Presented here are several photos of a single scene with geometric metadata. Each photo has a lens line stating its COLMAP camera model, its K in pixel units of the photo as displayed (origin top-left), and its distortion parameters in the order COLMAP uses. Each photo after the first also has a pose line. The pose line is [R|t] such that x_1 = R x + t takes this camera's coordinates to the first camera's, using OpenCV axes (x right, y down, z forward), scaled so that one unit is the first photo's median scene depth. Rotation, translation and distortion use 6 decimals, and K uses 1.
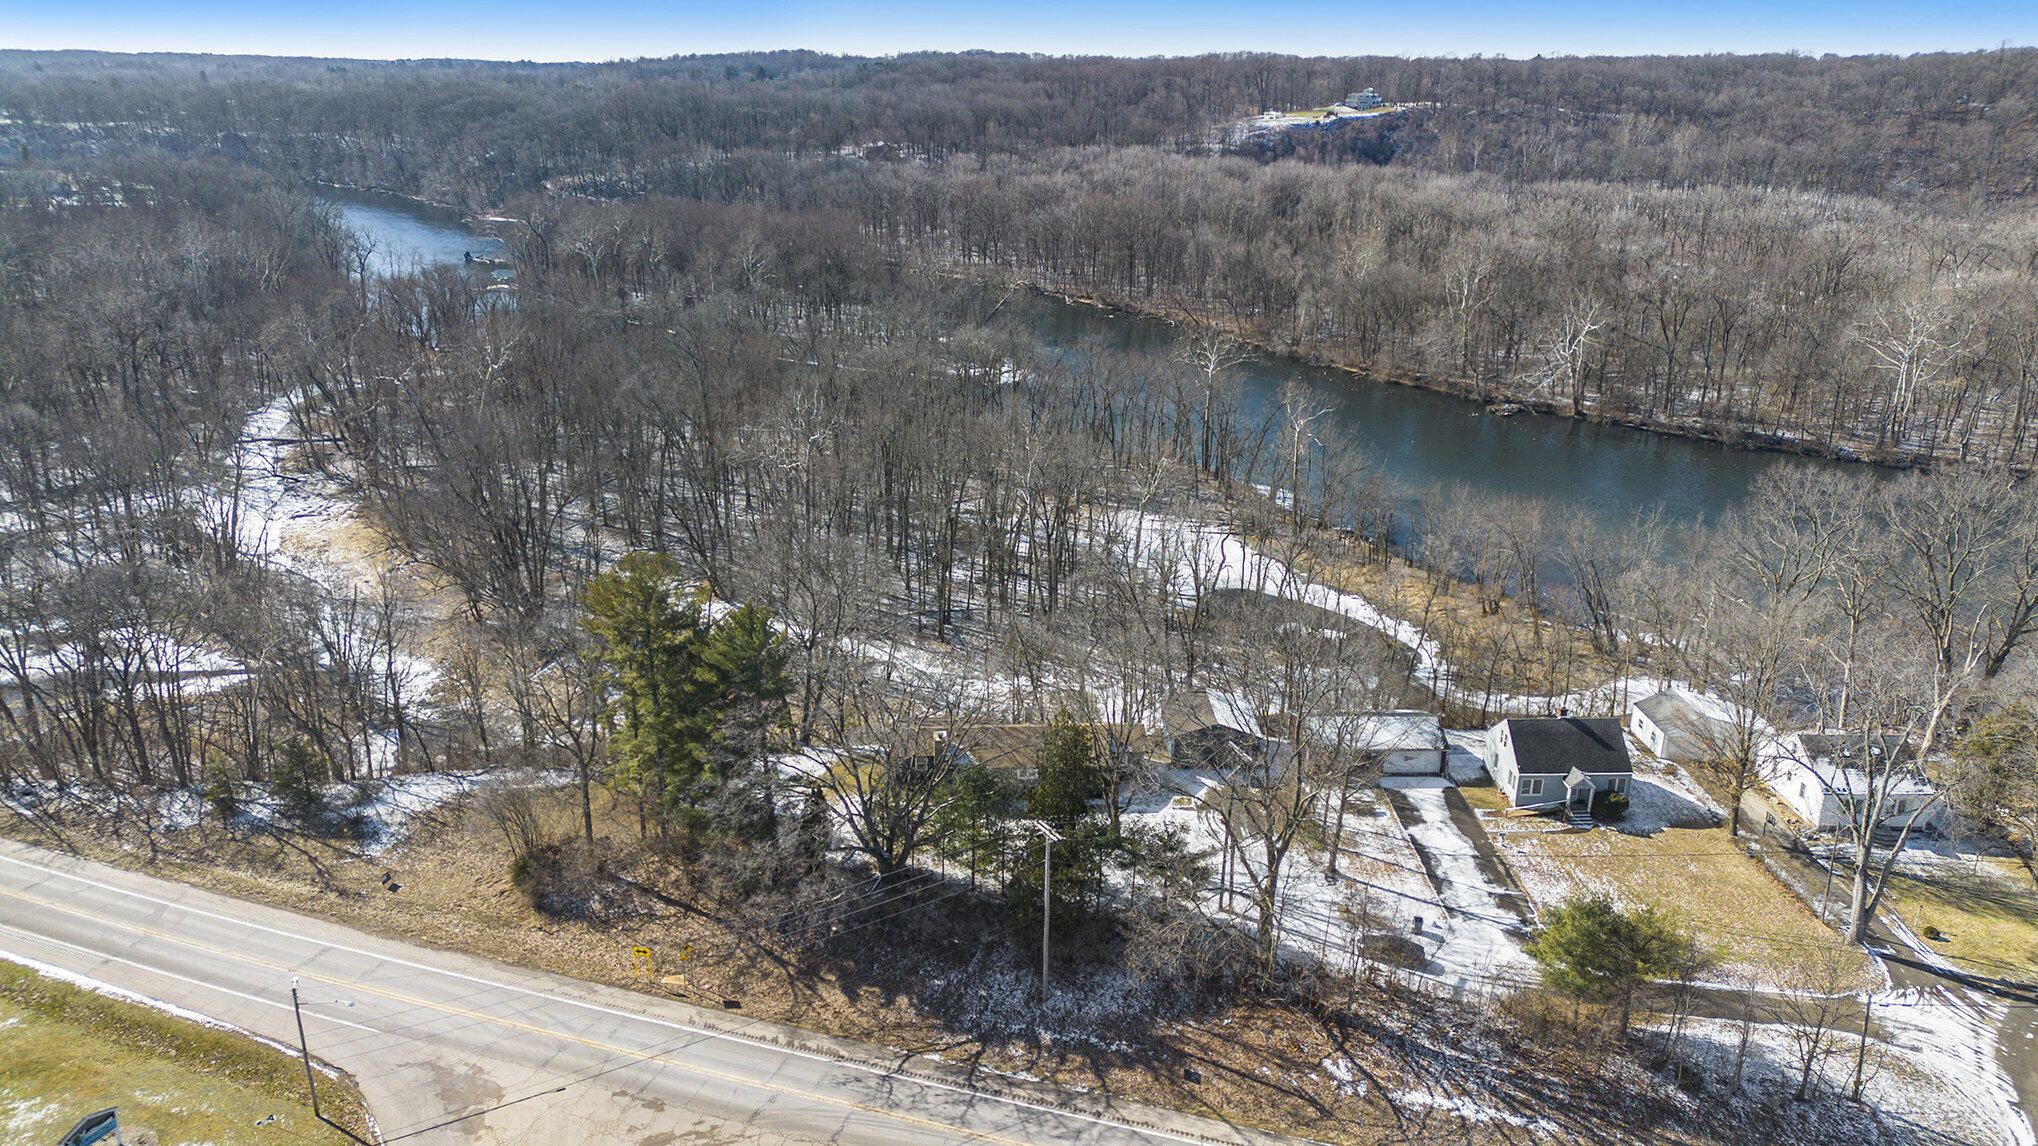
lens RADIAL K [[1421.4, 0, 1022.6], [0, 1421.4, 579.8], [0, 0, 1]] dist [0.079269, -0.063263]
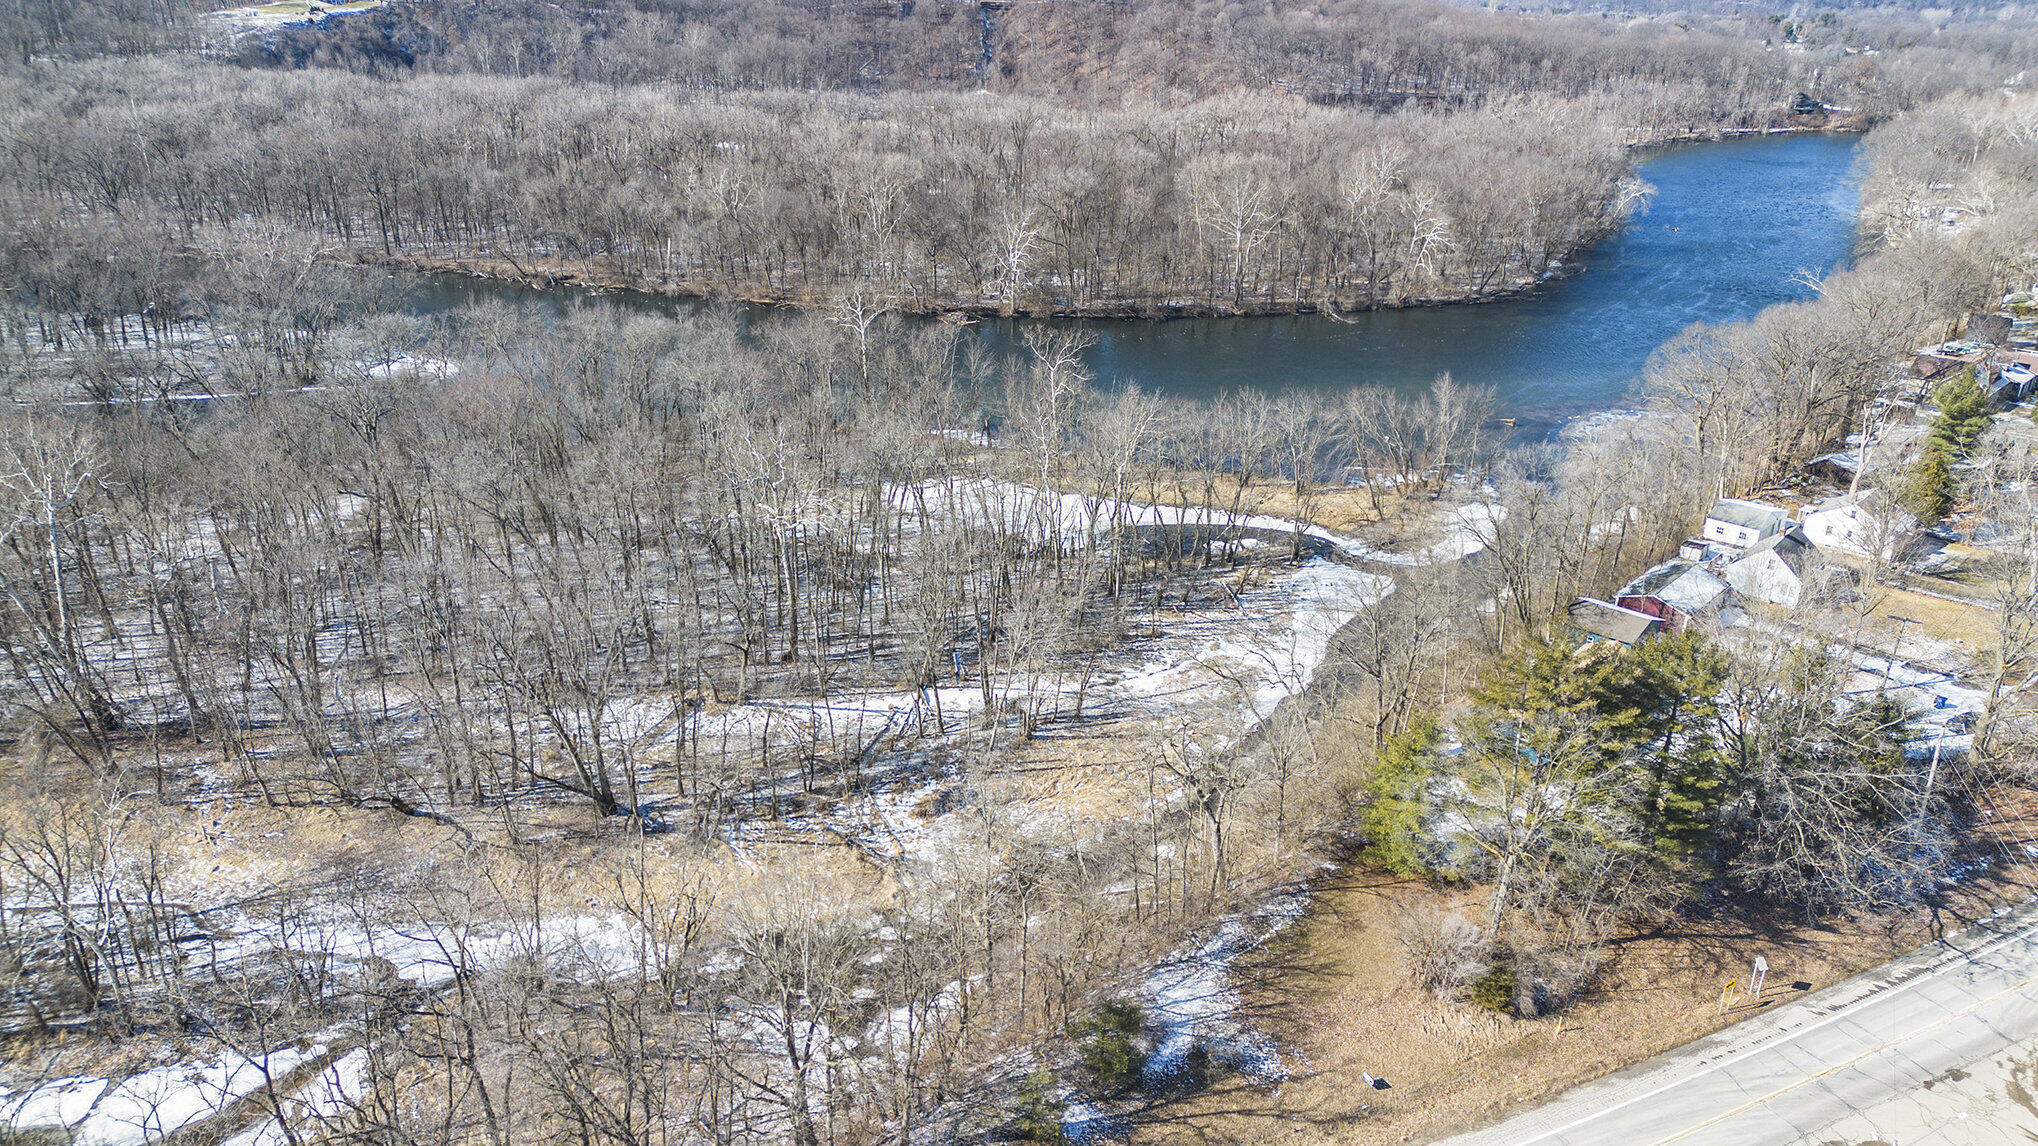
lens RADIAL K [[1421.4, 0, 1035.9], [0, 1421.4, 581.1], [0, 0, 1]] dist [0.079269, -0.063263]
pose [[0.697753, -0.278669, 0.659913, -0.176949], [0.227091, 0.959763, 0.165178, -0.042826], [-0.679390, 0.034607, 0.732961, 0.085440]]
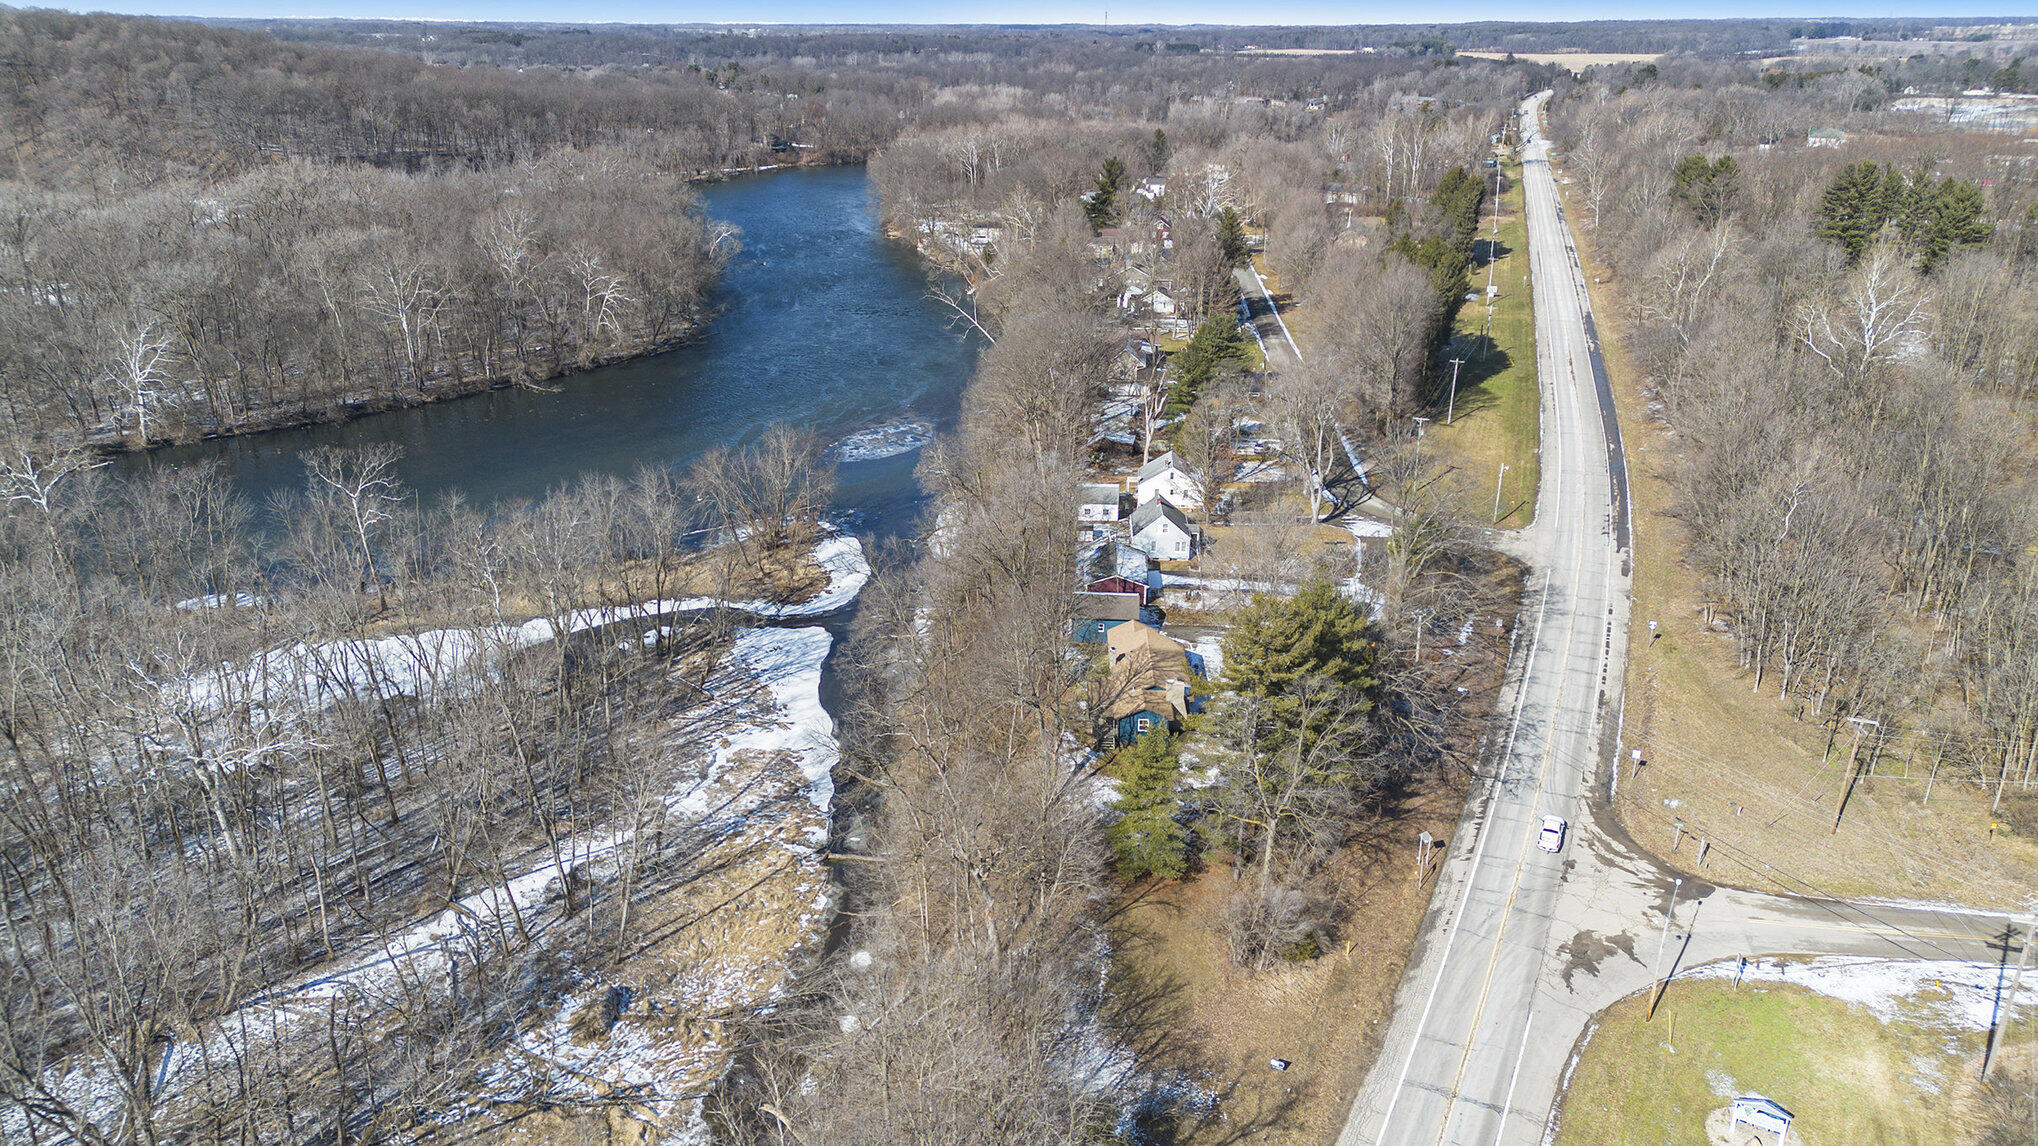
lens RADIAL K [[1421.4, 0, 1023.3], [0, 1421.4, 567.6], [0, 0, 1]] dist [0.079269, -0.063263]
pose [[0.089656, -0.357981, 0.929414, -0.198629], [0.329390, 0.891319, 0.311534, -0.067531], [-0.939928, 0.278209, 0.197827, 0.149198]]
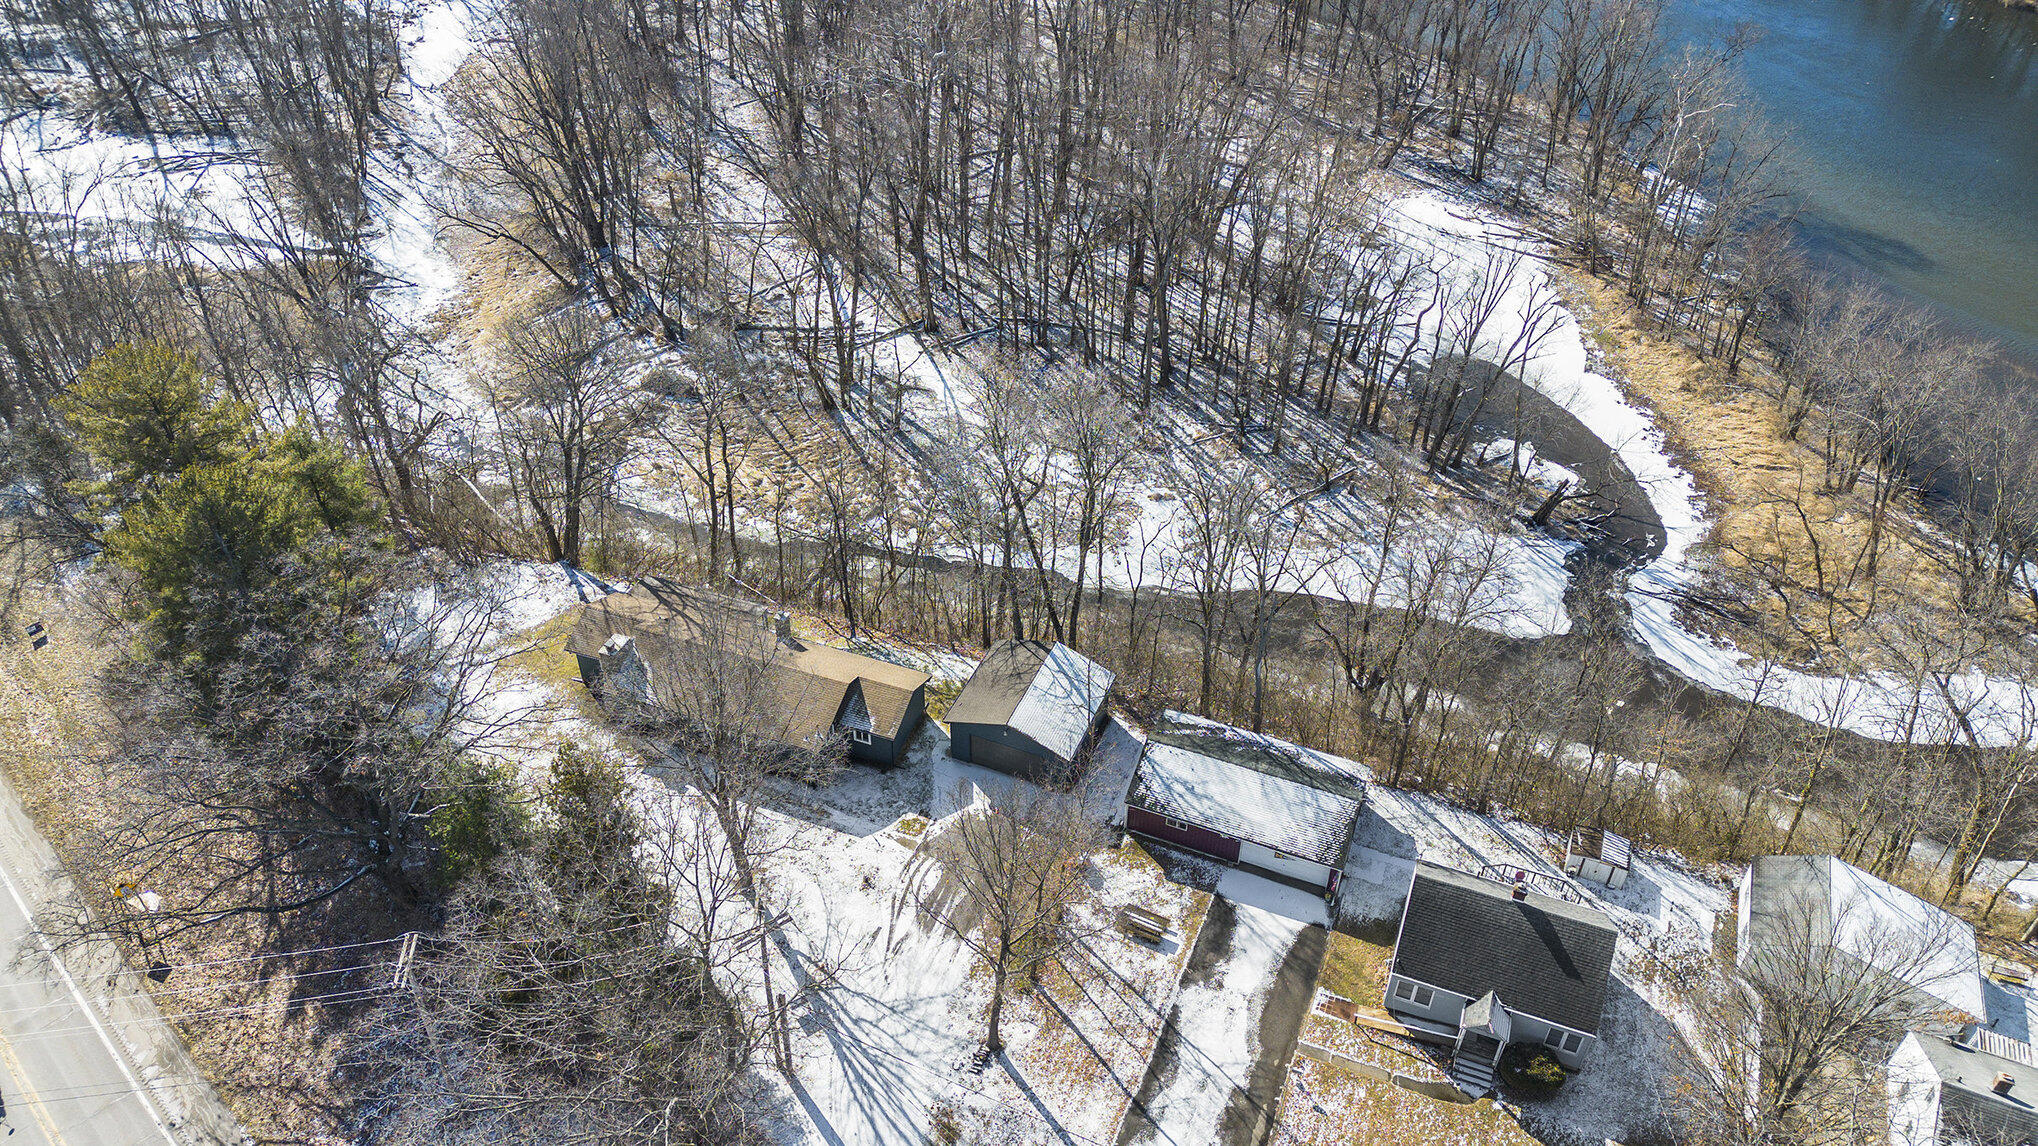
lens RADIAL K [[1421.4, 0, 1038.2], [0, 1421.4, 574.2], [0, 0, 1]] dist [0.079269, -0.063263]
pose [[0.914587, 0.258534, -0.310952, 0.060635], [-0.141555, 0.924969, 0.352696, -0.035460], [0.378805, -0.278555, 0.882561, 0.079335]]
